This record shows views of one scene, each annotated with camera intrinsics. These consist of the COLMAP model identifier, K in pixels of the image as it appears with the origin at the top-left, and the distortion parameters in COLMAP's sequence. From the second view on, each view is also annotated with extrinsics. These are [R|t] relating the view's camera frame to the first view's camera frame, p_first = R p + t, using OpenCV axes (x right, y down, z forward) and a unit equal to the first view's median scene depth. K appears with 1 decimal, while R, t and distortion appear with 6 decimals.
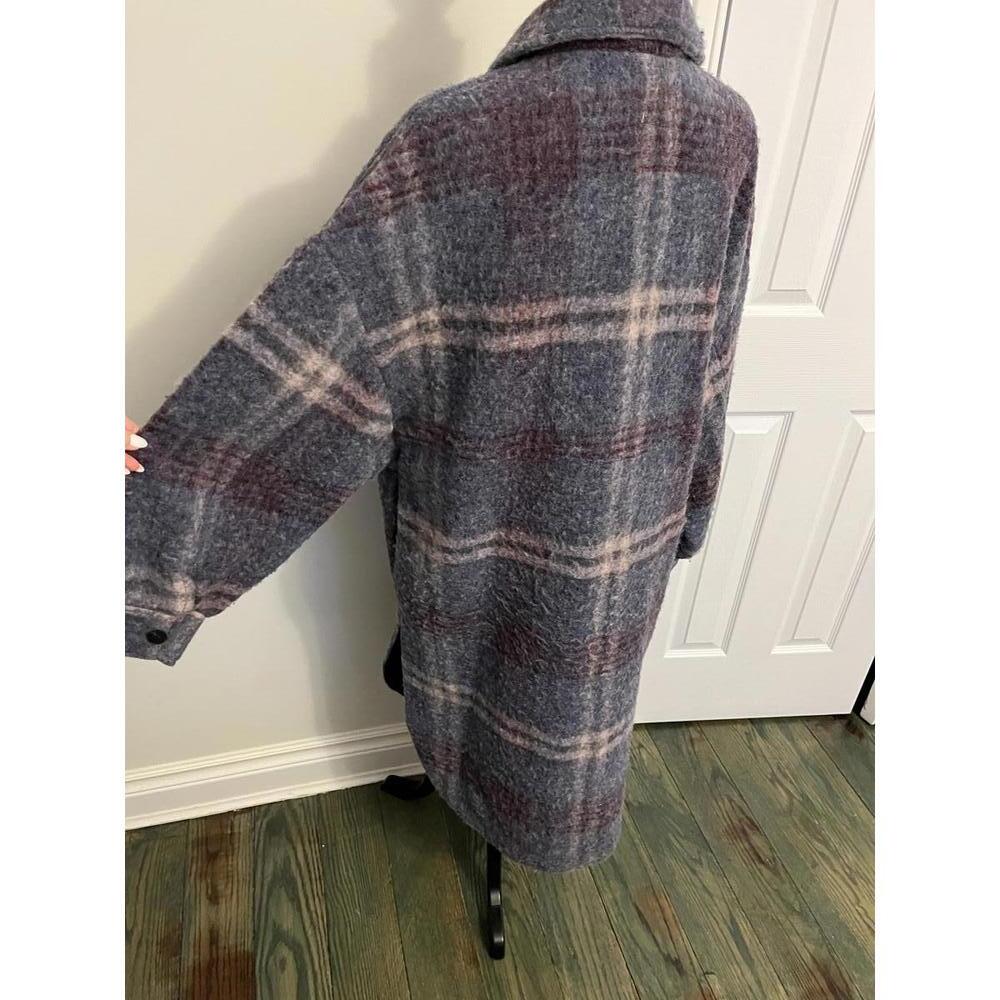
lens RADIAL K [[736.5, 0, 486.1], [0, 736.5, 498.8], [0, 0, 1]] dist [0.007005, 0.000296]
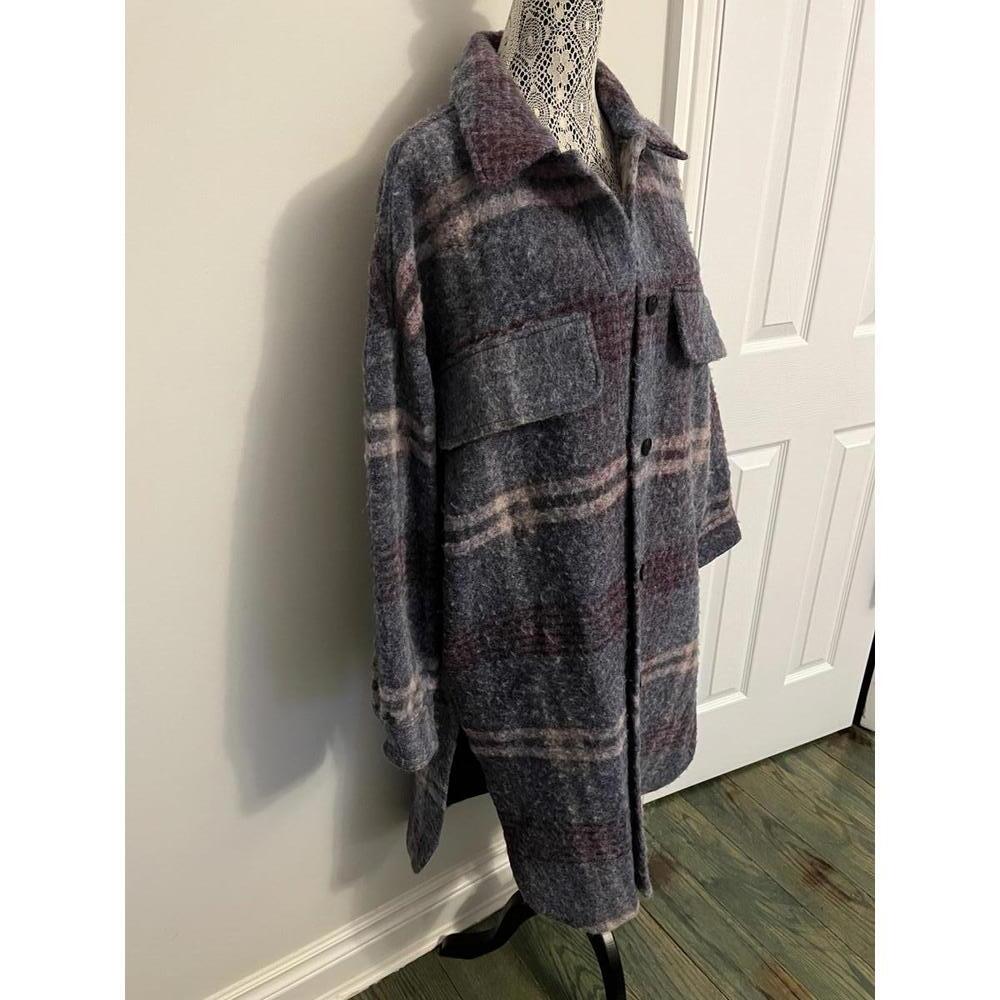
lens RADIAL K [[727.6, 0, 484.5], [0, 727.6, 502.3], [0, 0, 1]] dist [0.083028, -0.125221]
pose [[0.951693, -0.180136, 0.248657, -0.220215], [0.209040, 0.973283, -0.094985, -0.021823], [-0.224904, 0.142376, 0.963923, 0.105083]]
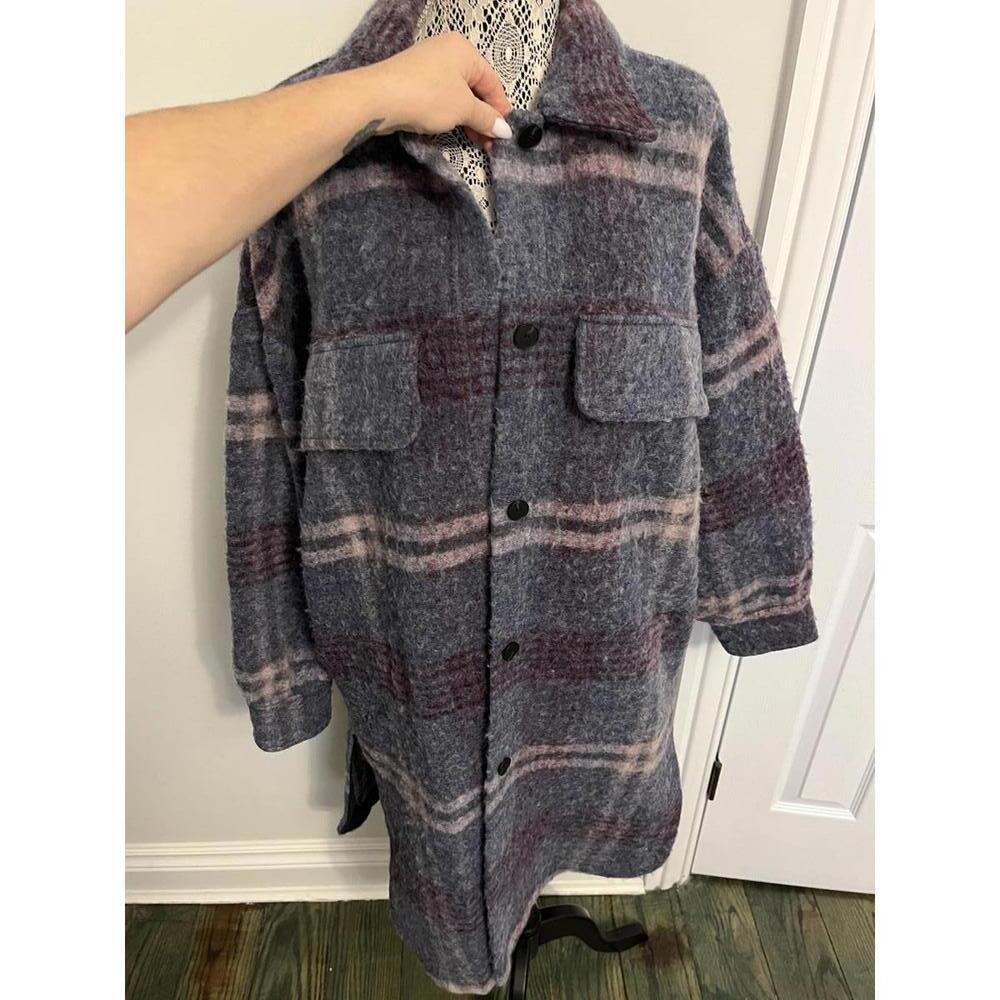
lens RADIAL K [[727.6, 0, 484.5], [0, 727.6, 502.3], [0, 0, 1]] dist [0.083028, -0.125221]
pose [[0.973864, 0.084751, -0.210726, 0.089022], [-0.088277, 0.996069, -0.007364, -0.084216], [0.209274, 0.025774, 0.977517, 0.170947]]
